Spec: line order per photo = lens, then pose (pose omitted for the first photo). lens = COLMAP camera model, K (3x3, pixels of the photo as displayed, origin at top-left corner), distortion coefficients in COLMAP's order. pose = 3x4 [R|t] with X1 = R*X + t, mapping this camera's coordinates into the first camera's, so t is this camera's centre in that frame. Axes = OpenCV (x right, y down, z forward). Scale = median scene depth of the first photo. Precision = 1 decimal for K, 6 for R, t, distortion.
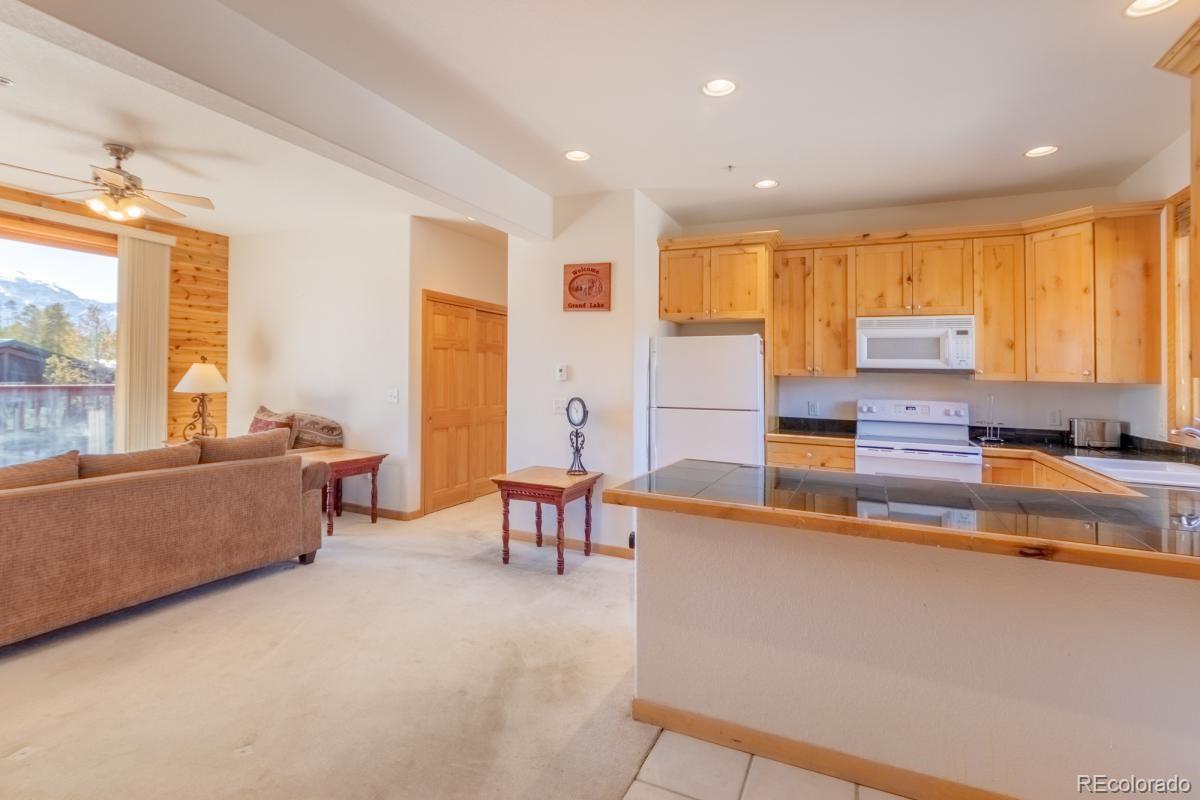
lens RADIAL K [[564.4, 0, 599.2], [0, 564.4, 385.5], [0, 0, 1]] dist [-0.003670, 0.000398]
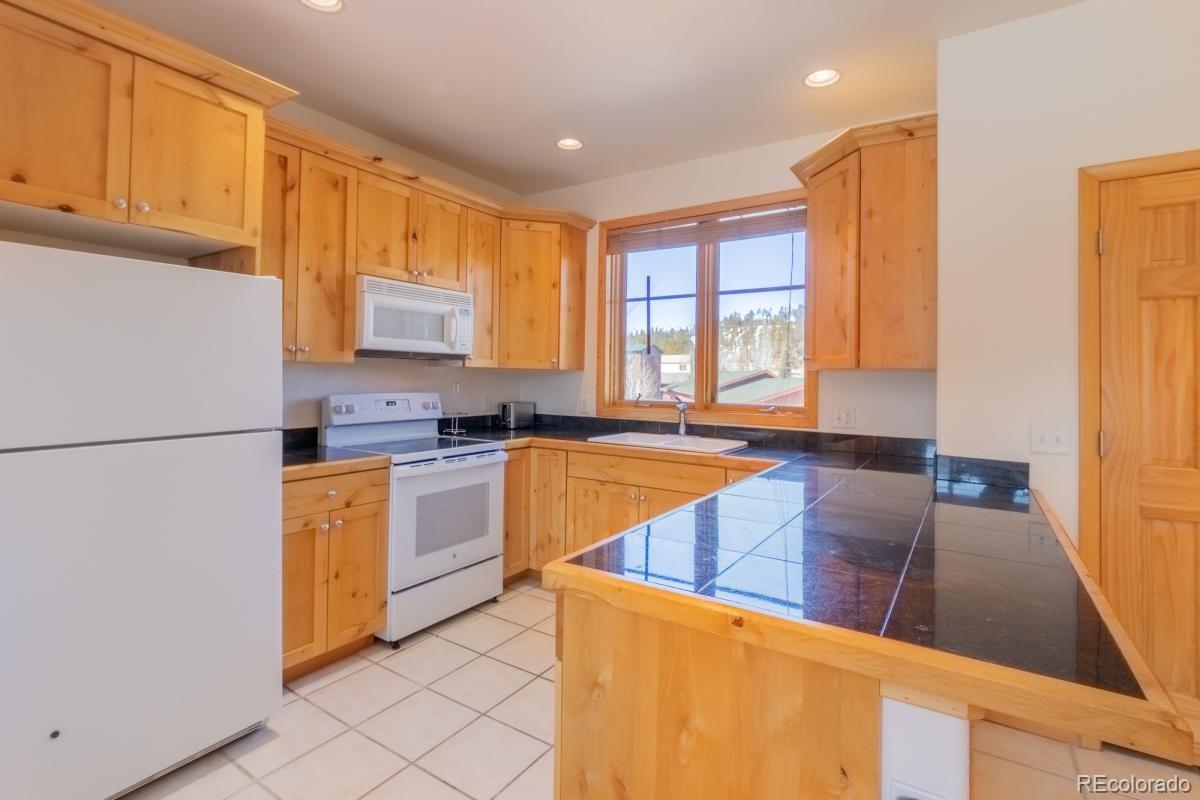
lens RADIAL K [[564.4, 0, 597.1], [0, 564.4, 358.3], [0, 0, 1]] dist [-0.003670, 0.000398]
pose [[0.154006, 0.012607, 0.987989, -0.167144], [0.007072, 0.999879, -0.013861, -0.008626], [-0.988045, 0.009122, 0.153898, 0.613199]]
